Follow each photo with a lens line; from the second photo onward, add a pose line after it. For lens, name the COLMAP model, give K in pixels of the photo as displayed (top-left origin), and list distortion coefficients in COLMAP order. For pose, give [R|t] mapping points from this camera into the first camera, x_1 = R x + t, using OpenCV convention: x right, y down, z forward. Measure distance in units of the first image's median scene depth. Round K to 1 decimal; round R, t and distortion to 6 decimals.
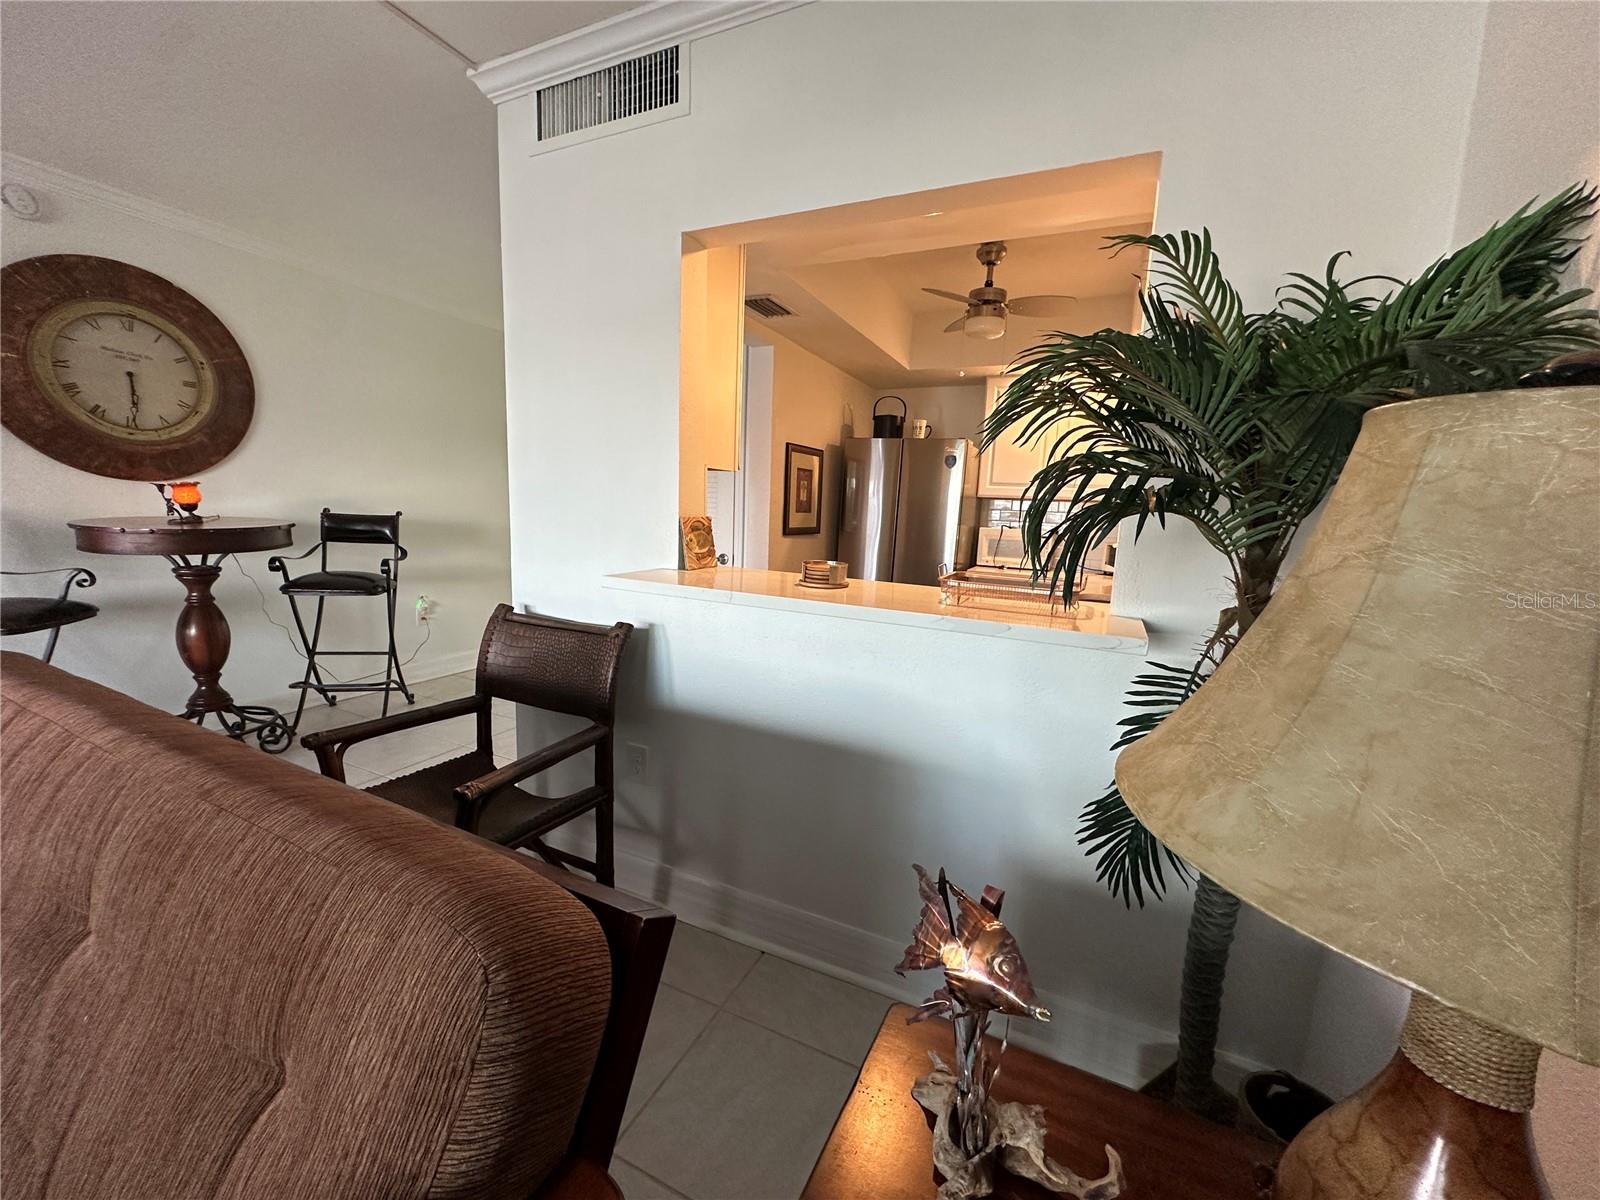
lens RADIAL K [[638.2, 0, 800.0], [0, 638.2, 600.0], [0, 0, 1]] dist [-0.004201, -0.000013]
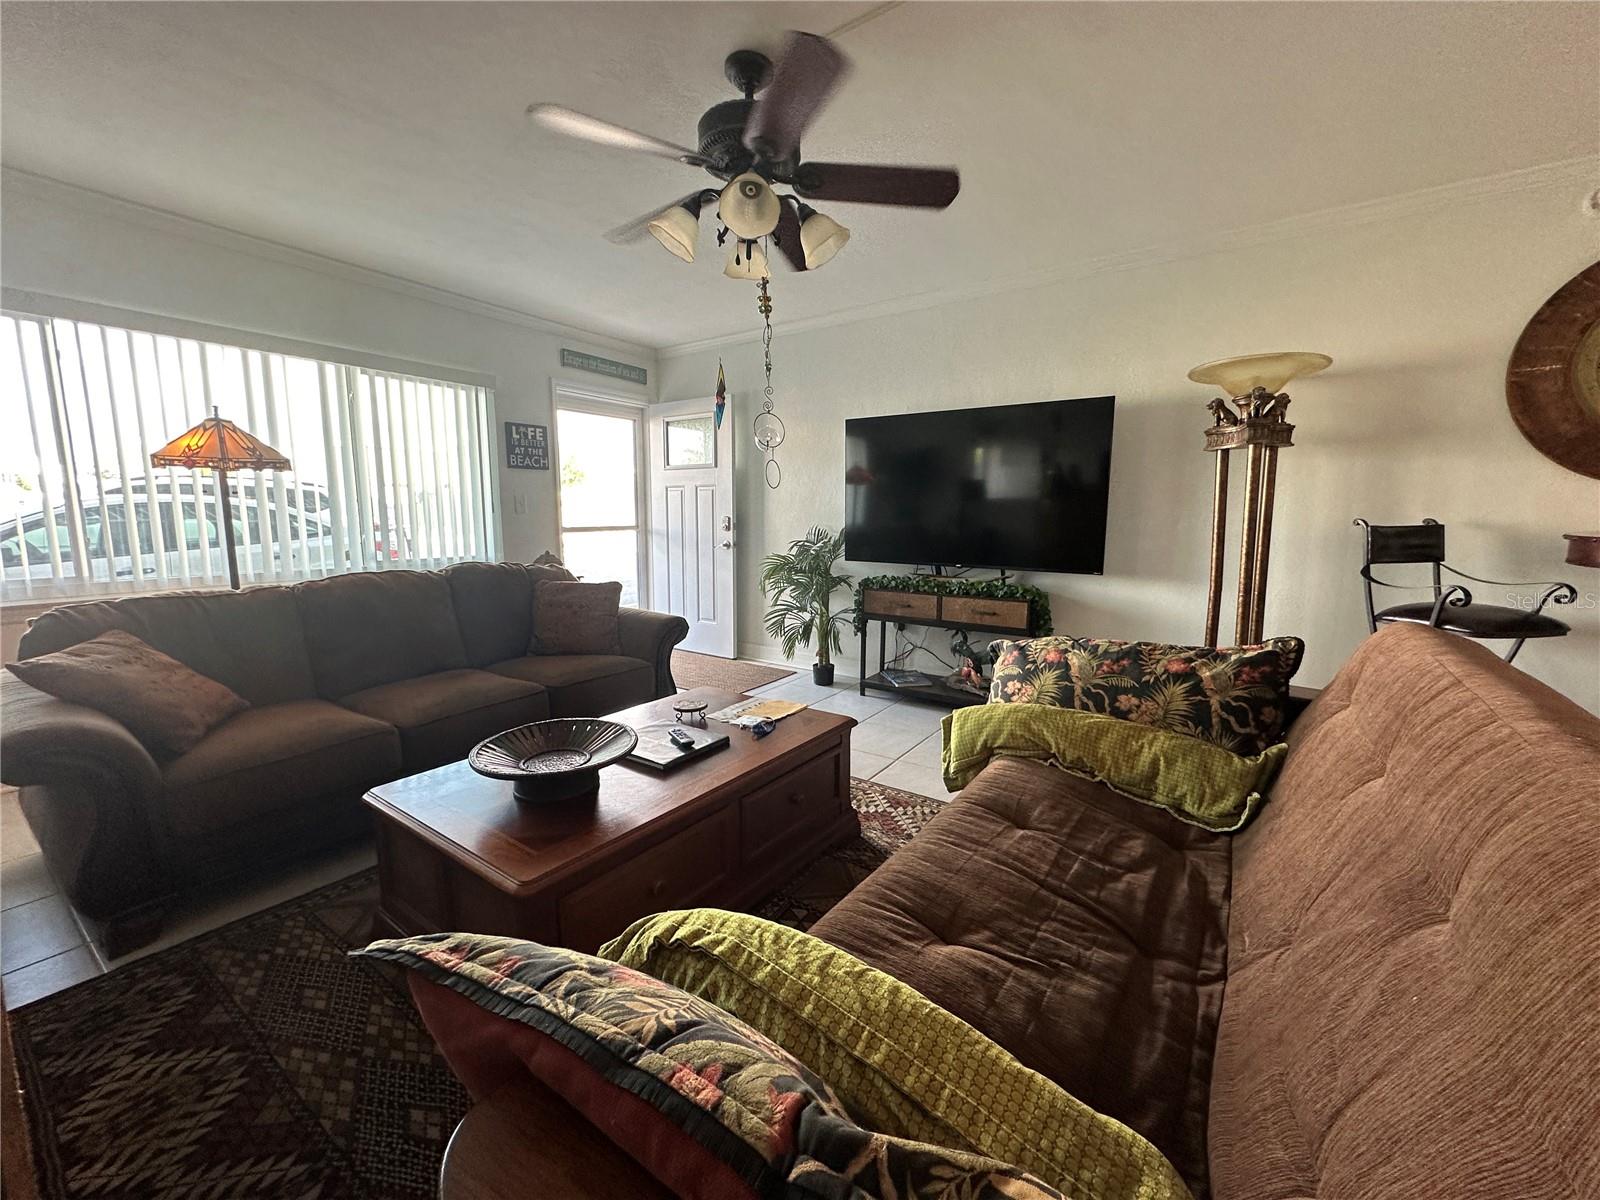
lens RADIAL K [[643.6, 0, 800.0], [0, 643.6, 600.0], [0, 0, 1]] dist [-0.000132, 0.000330]
pose [[-0.153365, 0.094622, -0.983629, -0.037711], [-0.155246, 0.980737, 0.118550, 0.034275], [0.975899, 0.170886, -0.135721, 0.045298]]
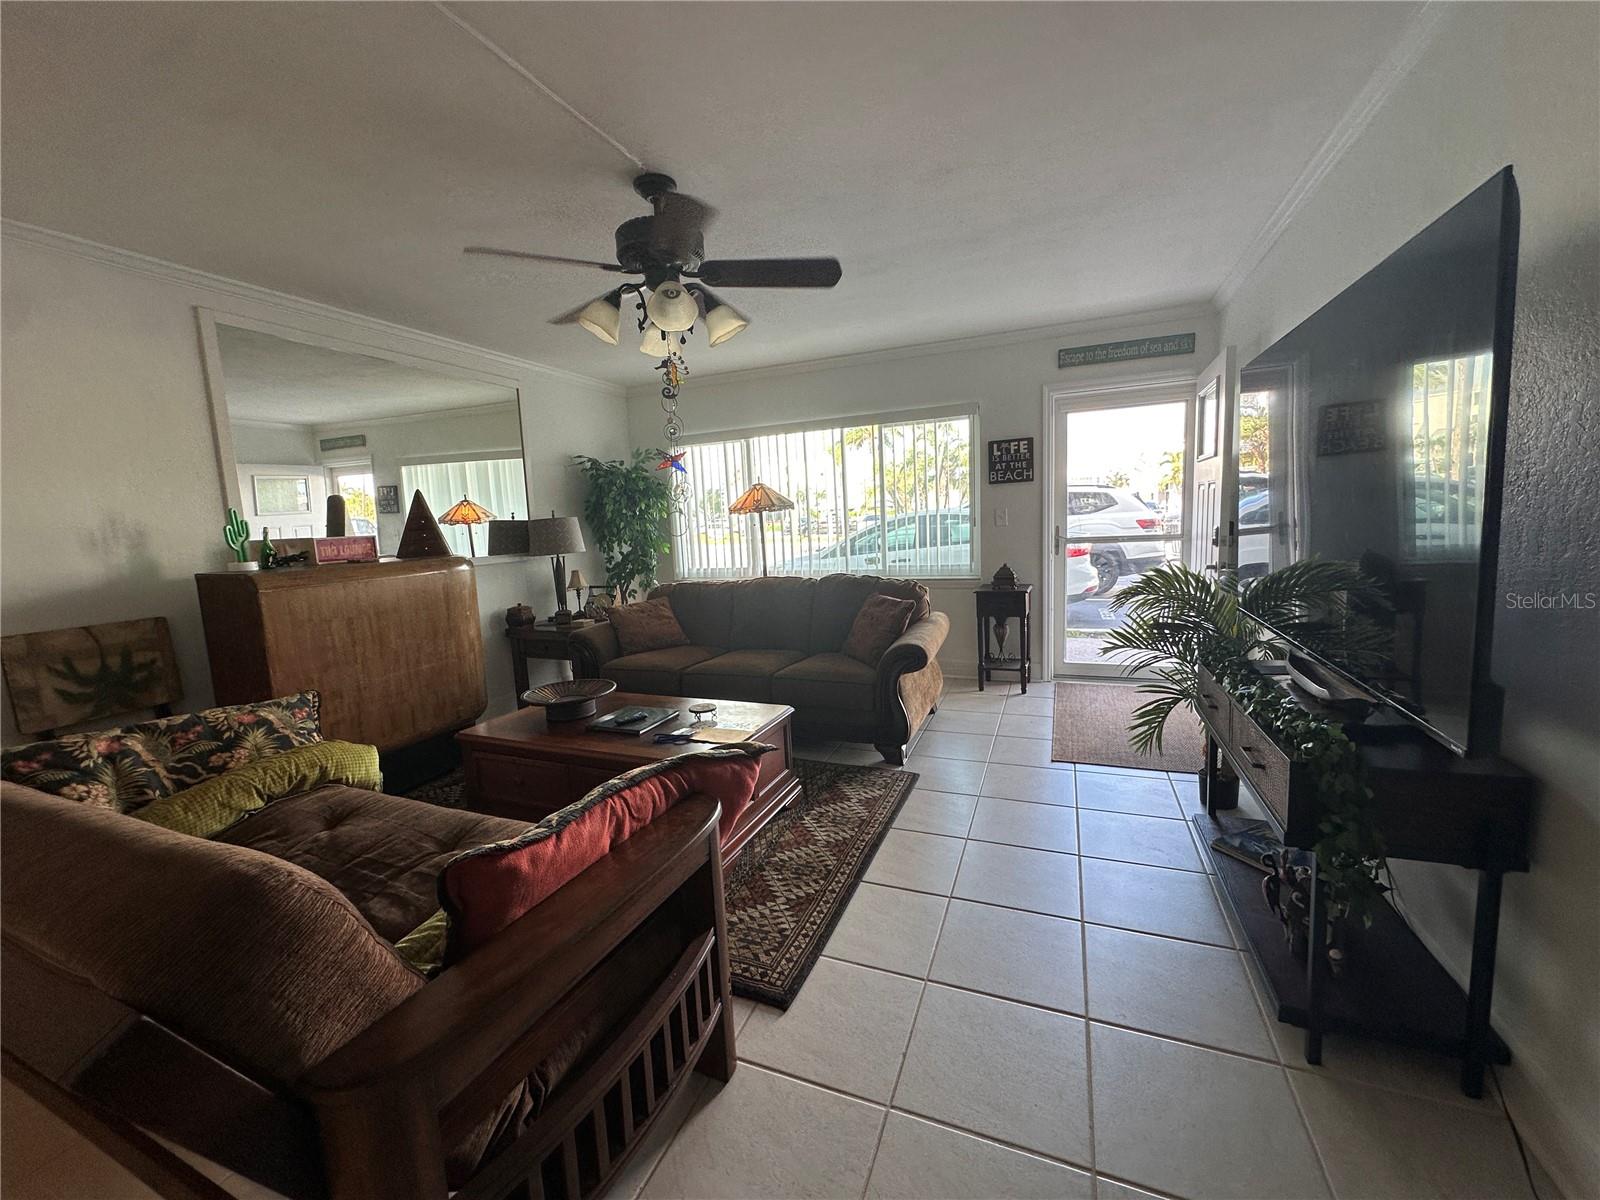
lens RADIAL K [[638.2, 0, 800.0], [0, 638.2, 600.0], [0, 0, 1]] dist [-0.004201, -0.000013]
pose [[-0.997536, 0.015230, -0.068482, -0.531520], [-0.003444, 0.964343, 0.264632, -0.061418], [0.070070, 0.264215, -0.961915, 0.432679]]
